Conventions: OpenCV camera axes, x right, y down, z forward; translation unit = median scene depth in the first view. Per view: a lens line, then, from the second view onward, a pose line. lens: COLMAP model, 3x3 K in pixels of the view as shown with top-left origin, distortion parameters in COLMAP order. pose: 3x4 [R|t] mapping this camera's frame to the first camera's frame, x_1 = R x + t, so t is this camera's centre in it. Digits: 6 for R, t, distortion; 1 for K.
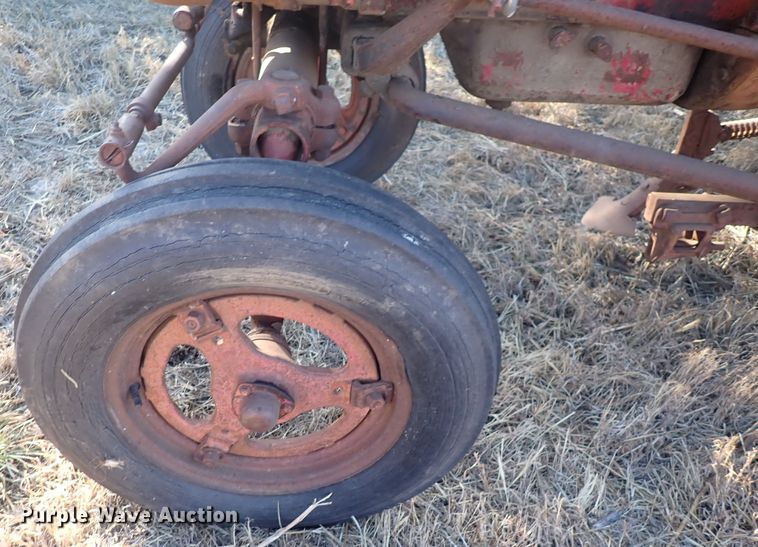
lens RADIAL K [[657.4, 0, 314.3], [0, 657.4, 337.4], [0, 0, 1]] dist [-0.000050, 0.013546]
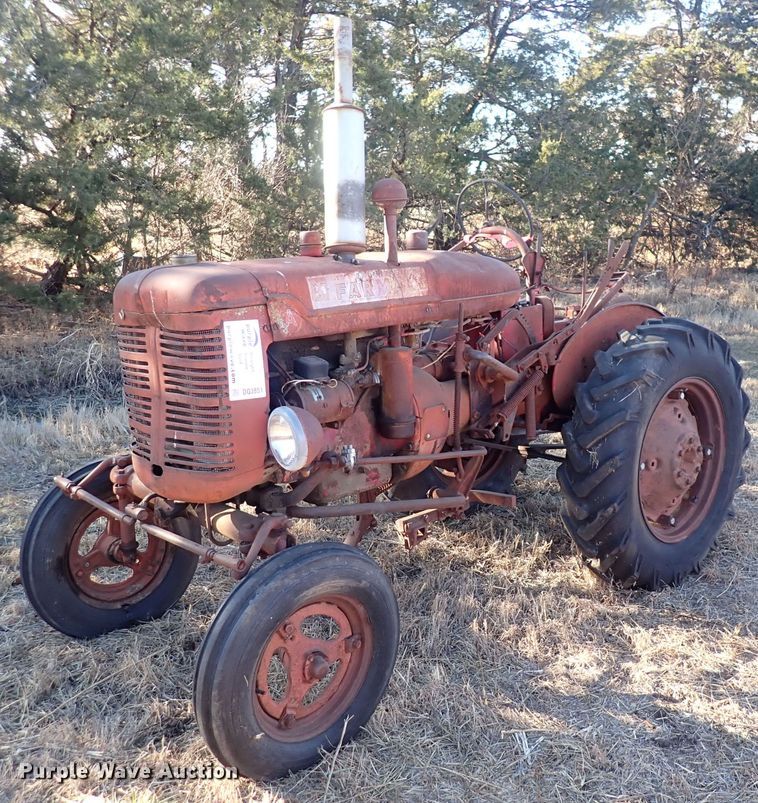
lens RADIAL K [[932.8, 0, 434.3], [0, 932.8, 404.8], [0, 0, 1]] dist [0.008511, 0.000000]
pose [[0.688037, -0.197283, 0.698344, -1.510296], [0.491375, 0.834808, -0.248288, 0.292581], [-0.534000, 0.513980, 0.671319, -1.360087]]
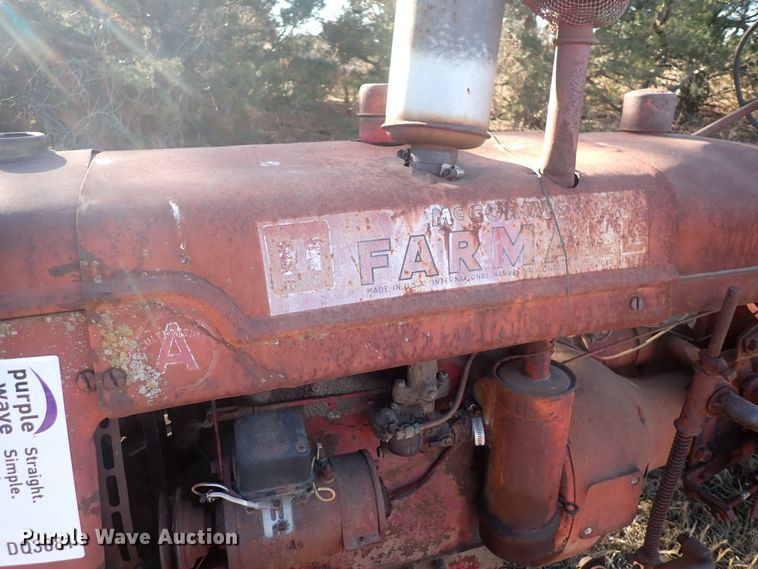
lens RADIAL K [[561.0, 0, 376.5], [0, 561.0, 293.0], [0, 0, 1]] dist [0.009016, -0.018079]
pose [[0.942467, -0.154700, 0.296351, 0.073780], [0.235207, 0.936804, -0.258989, -0.599600], [-0.237557, 0.313793, 0.919294, -0.103060]]
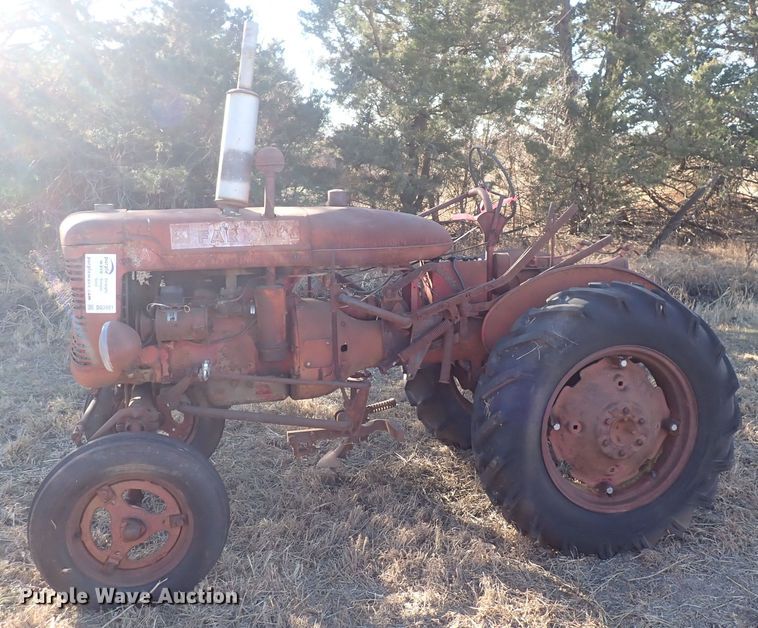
lens RADIAL K [[779.0, 0, 385.9], [0, 779.0, 281.8], [0, 0, 1]] dist [0.020526, 0.000000]
pose [[0.967187, -0.081159, 0.240754, 0.195543], [0.193521, 0.849320, -0.491127, 0.871159], [-0.164617, 0.521603, 0.837157, -1.964173]]
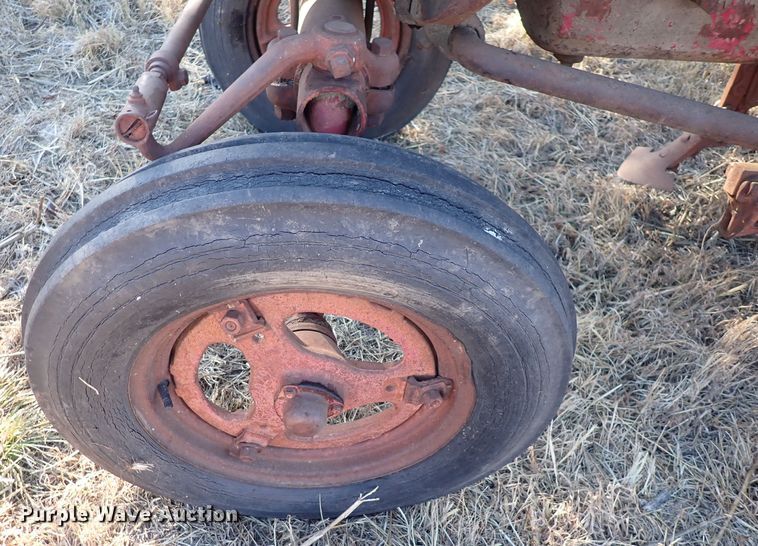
lens RADIAL K [[616.3, 0, 341.7], [0, 616.3, 316.4], [0, 0, 1]] dist [0.001223, -0.000774]
pose [[0.999404, -0.003878, 0.034313, -0.056761], [0.000749, 0.995873, 0.090751, -0.087316], [-0.034523, -0.090671, 0.995282, 0.159177]]
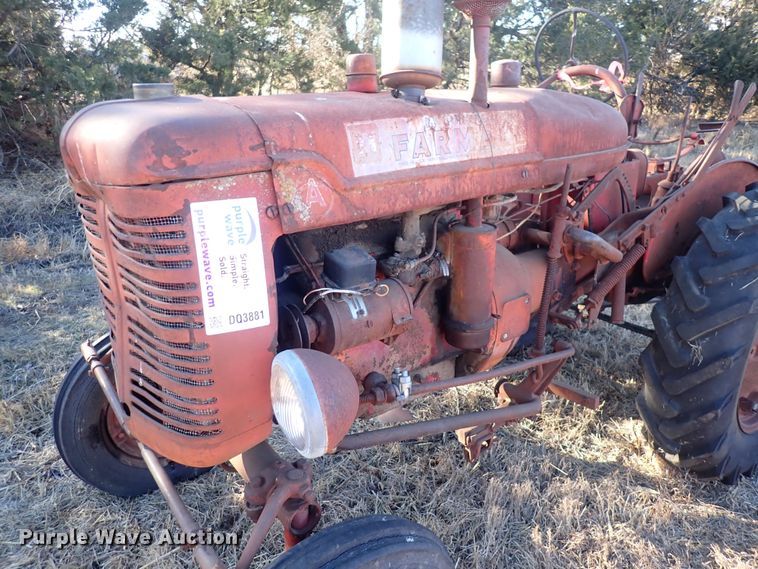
lens RADIAL K [[561.0, 0, 375.7], [0, 561.0, 293.2], [0, 0, 1]] dist [0.009016, -0.018079]
pose [[0.791119, -0.262179, 0.552623, -0.429385], [0.417502, 0.891740, -0.174618, -0.379975], [-0.447015, 0.368865, 0.814933, -0.300254]]
